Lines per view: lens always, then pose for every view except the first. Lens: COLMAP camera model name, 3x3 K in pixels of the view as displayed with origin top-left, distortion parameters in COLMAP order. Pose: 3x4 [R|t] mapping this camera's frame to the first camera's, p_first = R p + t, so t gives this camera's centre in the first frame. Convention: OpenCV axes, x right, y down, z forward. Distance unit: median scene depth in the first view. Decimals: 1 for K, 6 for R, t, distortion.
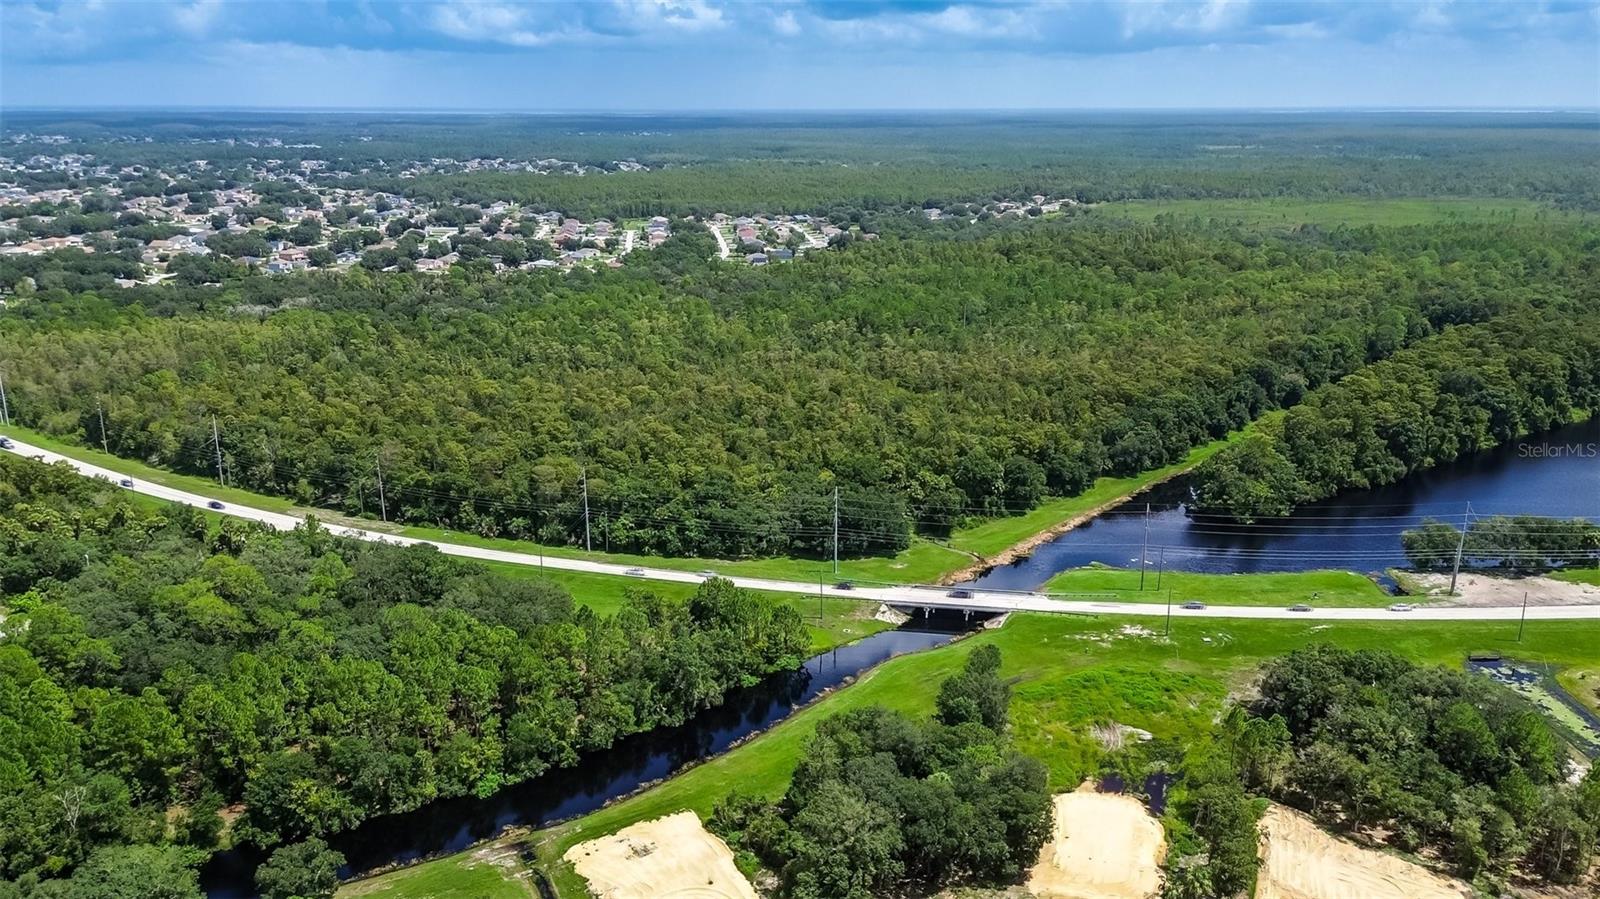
lens RADIAL K [[1215.5, 0, 800.0], [0, 1215.5, 449.5], [0, 0, 1]] dist [0.087453, -0.094784]
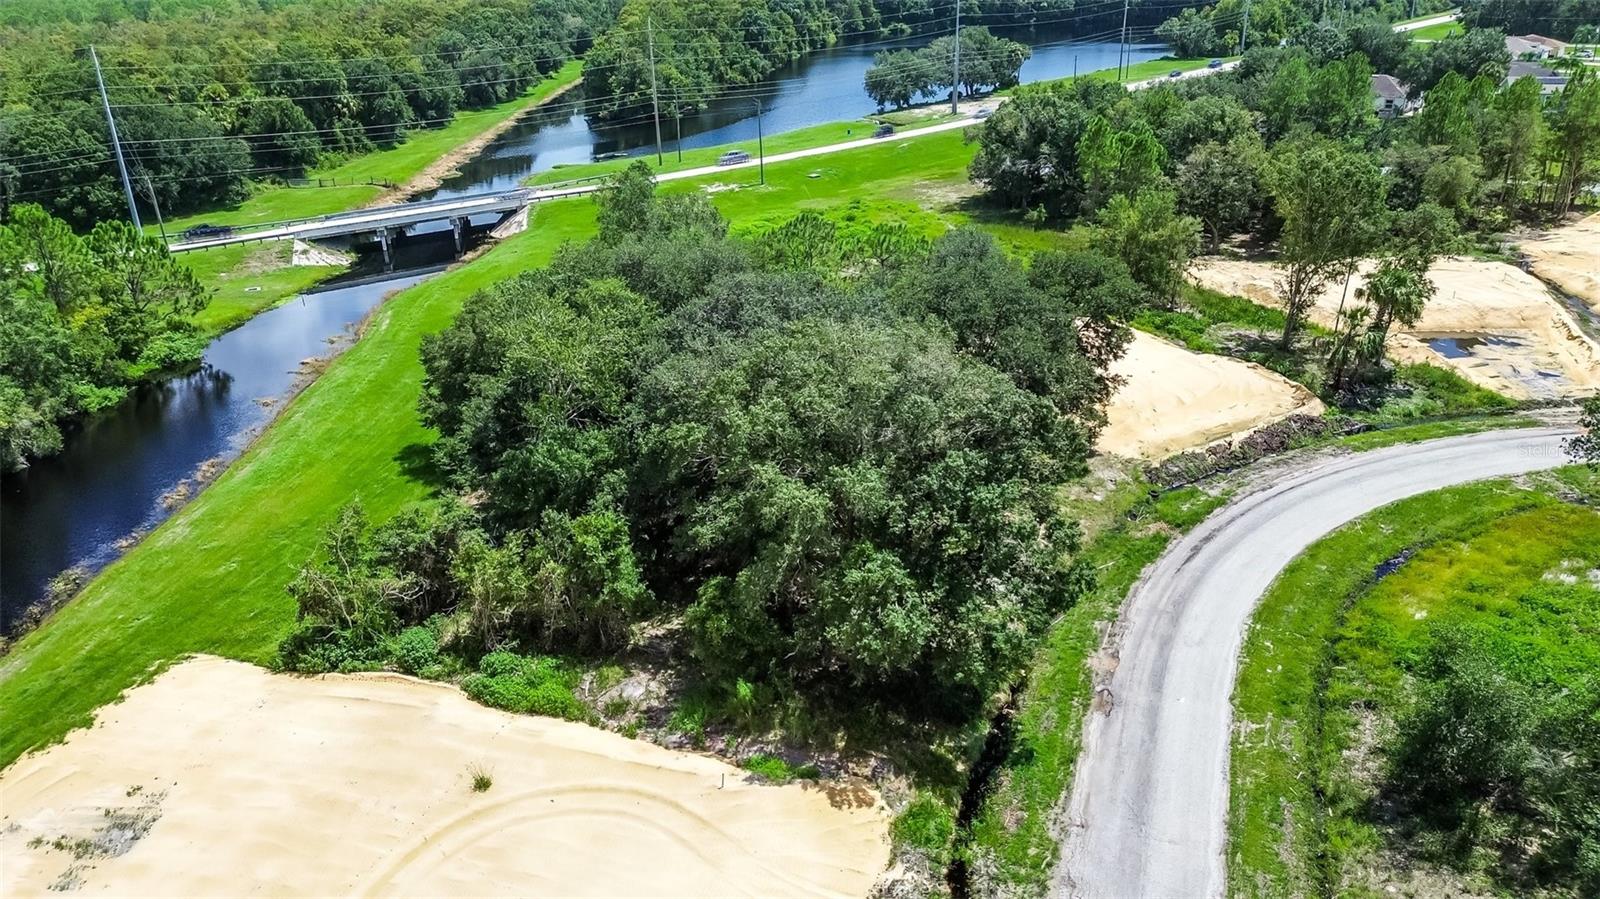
lens RADIAL K [[1141.7, 0, 800.0], [0, 1141.7, 449.5], [0, 0, 1]] dist [0.078974, -0.079742]
pose [[0.725300, -0.299952, 0.619652, -0.120248], [0.225935, 0.953949, 0.197318, 0.190372], [-0.650303, -0.003114, 0.759669, 0.583402]]
